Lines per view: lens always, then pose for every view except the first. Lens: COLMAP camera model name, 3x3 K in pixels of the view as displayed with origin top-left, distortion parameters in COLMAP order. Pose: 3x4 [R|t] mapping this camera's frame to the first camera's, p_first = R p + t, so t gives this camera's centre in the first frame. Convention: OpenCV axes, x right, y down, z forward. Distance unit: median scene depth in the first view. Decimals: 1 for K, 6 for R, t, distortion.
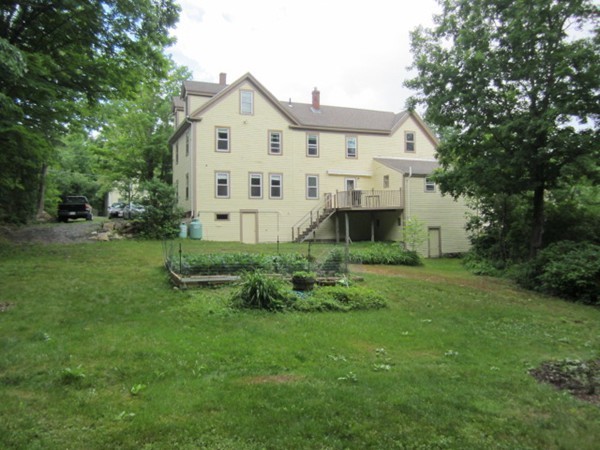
lens RADIAL K [[492.4, 0, 300.0], [0, 492.4, 225.0], [0, 0, 1]] dist [-0.043617, 0.000147]
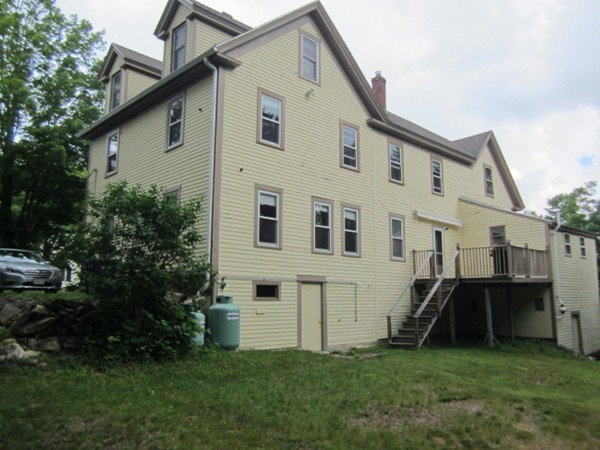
lens RADIAL K [[492.4, 0, 300.0], [0, 492.4, 225.0], [0, 0, 1]] dist [-0.043617, 0.000147]
pose [[0.917112, 0.071485, 0.392169, -0.297560], [-0.015024, 0.989289, -0.145195, -0.011591], [-0.398347, 0.127268, 0.908362, 0.573765]]
